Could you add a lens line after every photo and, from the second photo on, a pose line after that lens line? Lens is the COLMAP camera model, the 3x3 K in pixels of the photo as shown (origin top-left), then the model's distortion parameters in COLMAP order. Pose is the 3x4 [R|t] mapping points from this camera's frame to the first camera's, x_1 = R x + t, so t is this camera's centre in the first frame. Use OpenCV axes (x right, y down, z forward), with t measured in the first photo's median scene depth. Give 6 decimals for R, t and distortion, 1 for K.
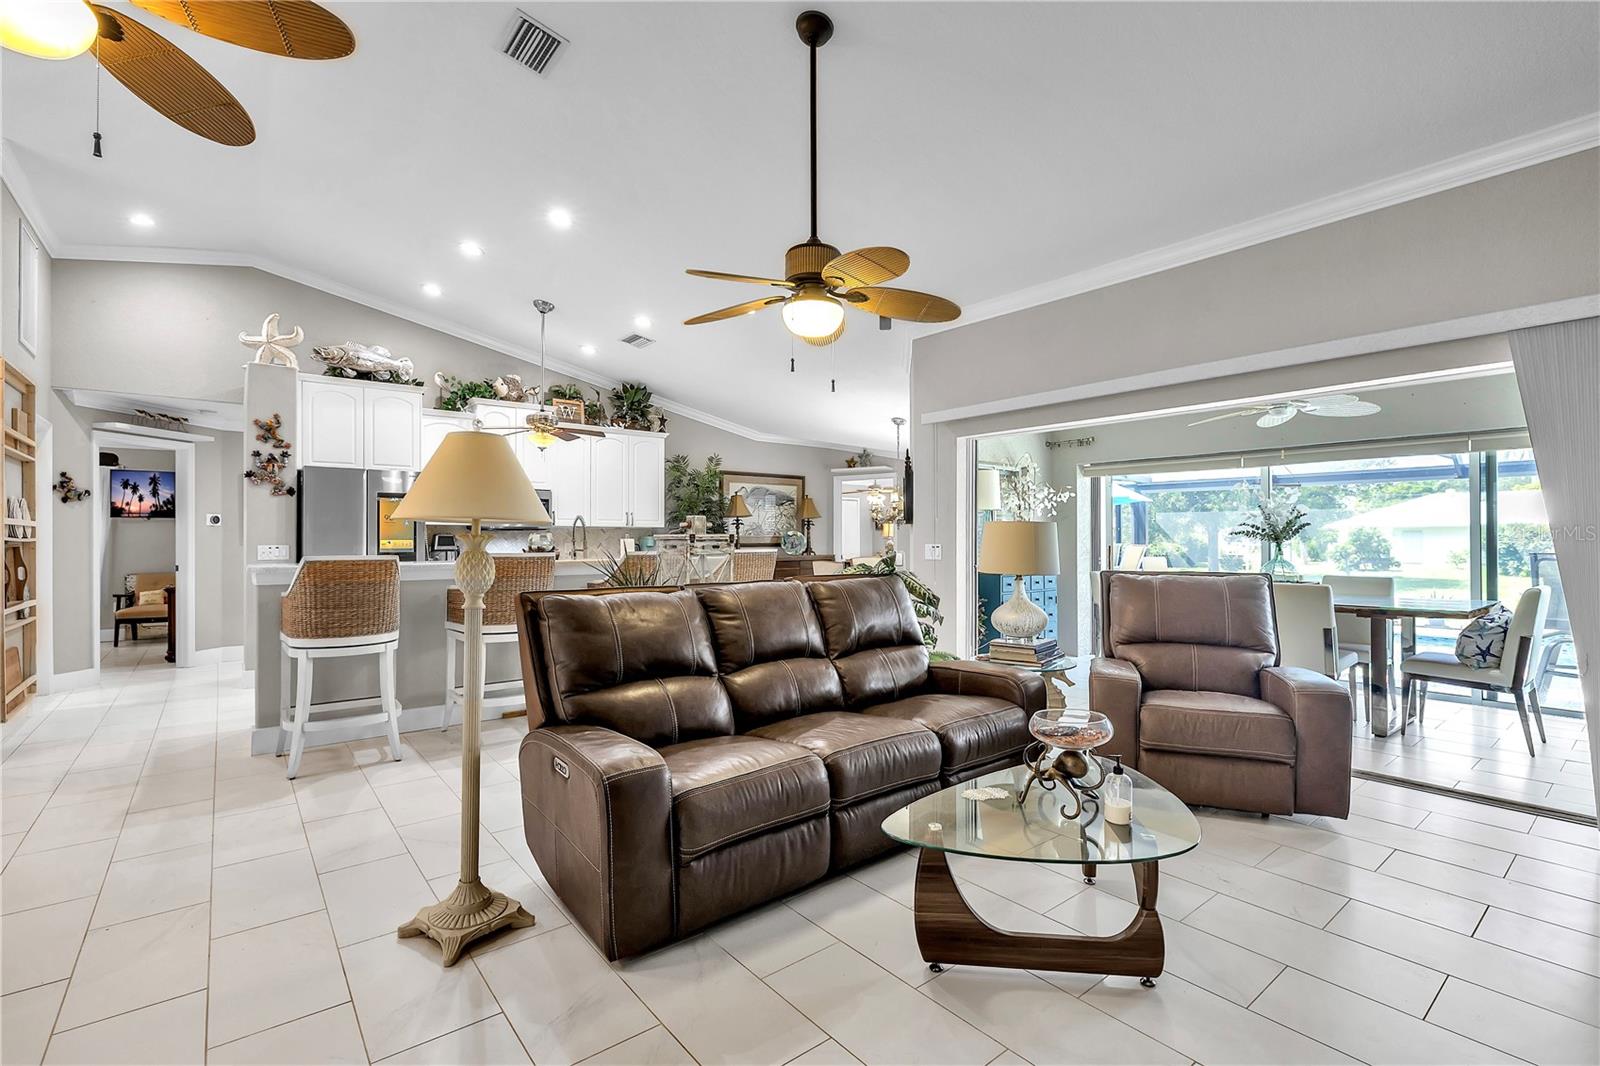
lens RADIAL K [[730.4, 0, 800.0], [0, 730.4, 533.0], [0, 0, 1]] dist [-0.012436, 0.000777]
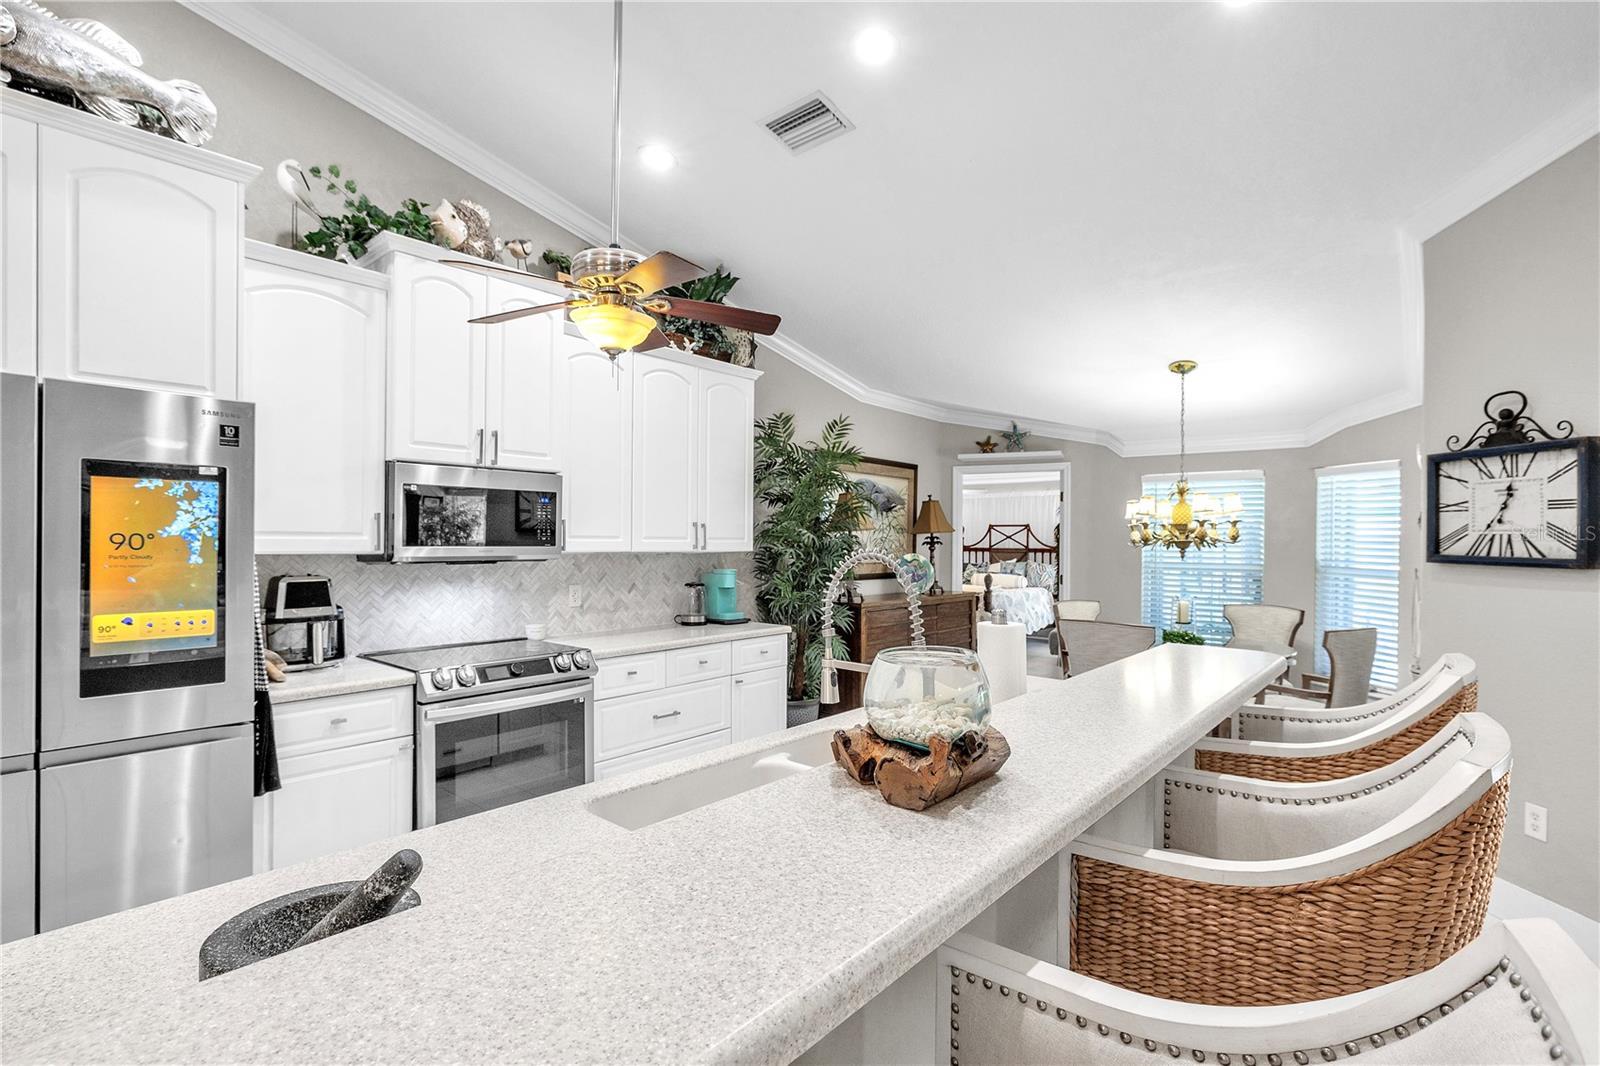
lens RADIAL K [[745.8, 0, 800.3], [0, 745.8, 540.9], [0, 0, 1]] dist [-0.010665, 0.000491]
pose [[0.982729, 0.006318, 0.184941, -0.361497], [-0.007645, 0.999950, 0.006461, -0.027382], [-0.184891, -0.007764, 0.982728, 0.674194]]
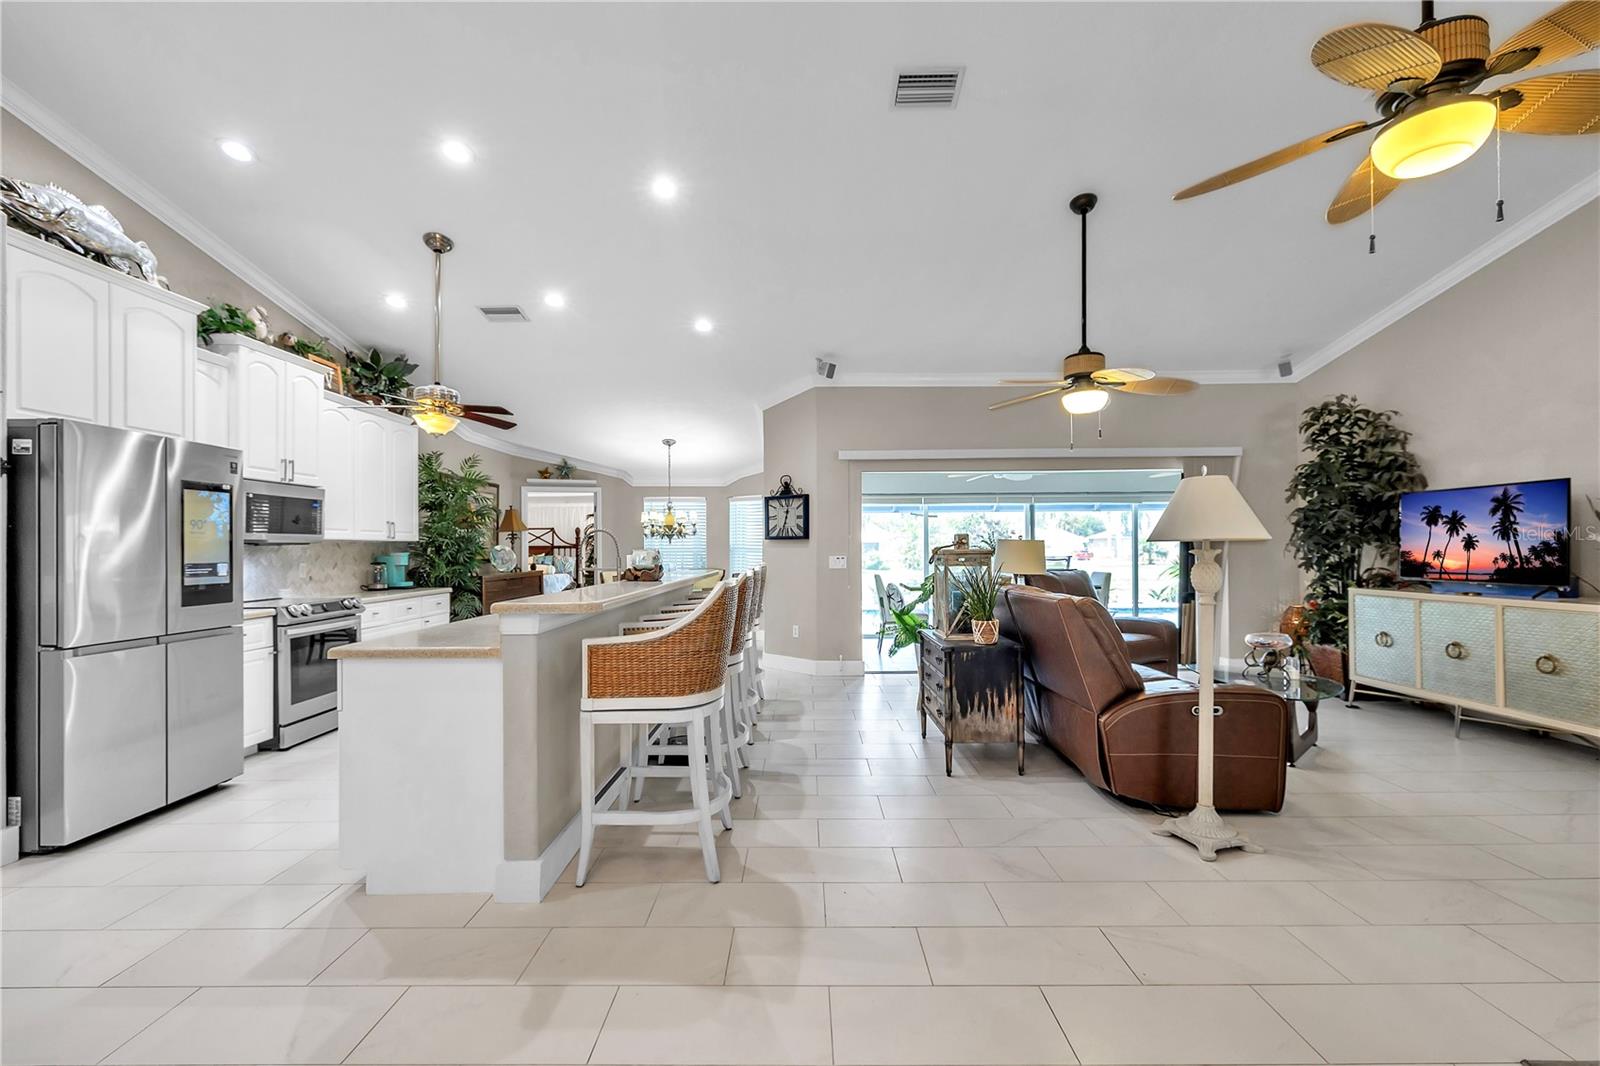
lens RADIAL K [[690.7, 0, 812.2], [0, 690.7, 539.4], [0, 0, 1]] dist [0.000975, 0.000089]
pose [[0.615914, 0.003737, 0.787805, -0.734517], [0.002959, 0.999971, -0.007057, -0.004535], [-0.787808, 0.006678, 0.615885, 0.294595]]
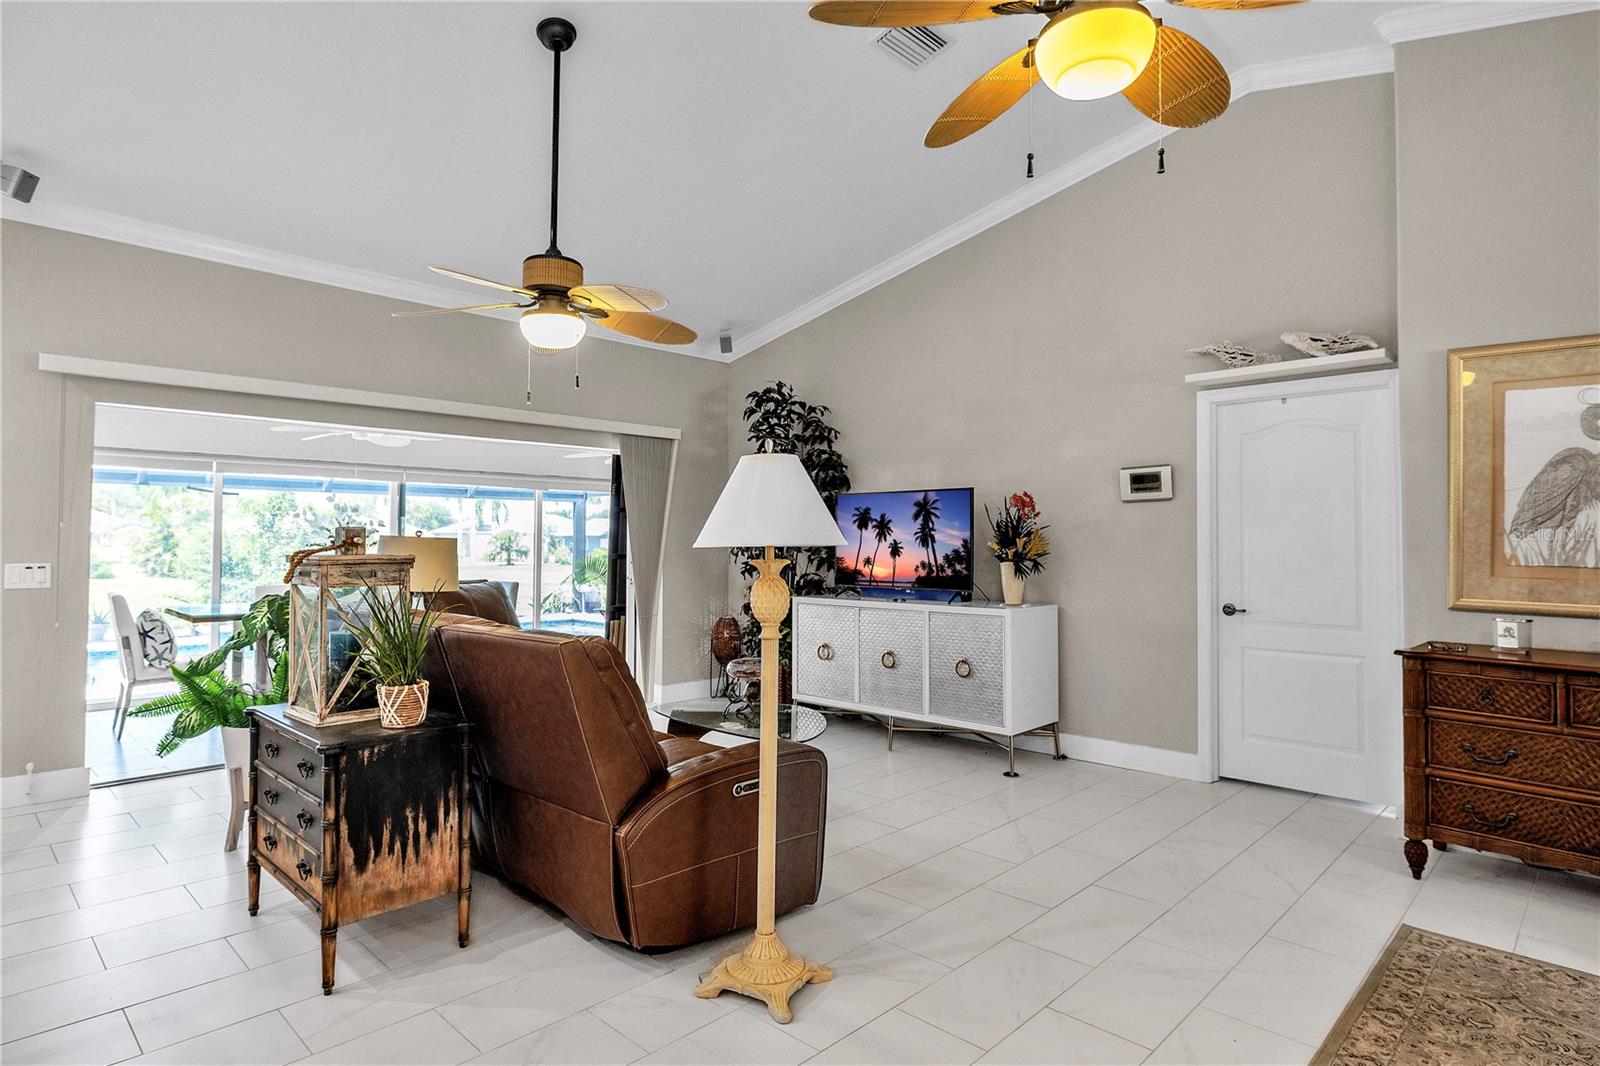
lens RADIAL K [[862.2, 0, 796.3], [0, 862.2, 522.8], [0, 0, 1]] dist [0.000500, 0.000511]
pose [[-0.122290, 0.021453, 0.992263, -0.599731], [-0.010833, 0.999678, -0.022949, -0.008686], [-0.992435, -0.013556, -0.122018, 0.416797]]
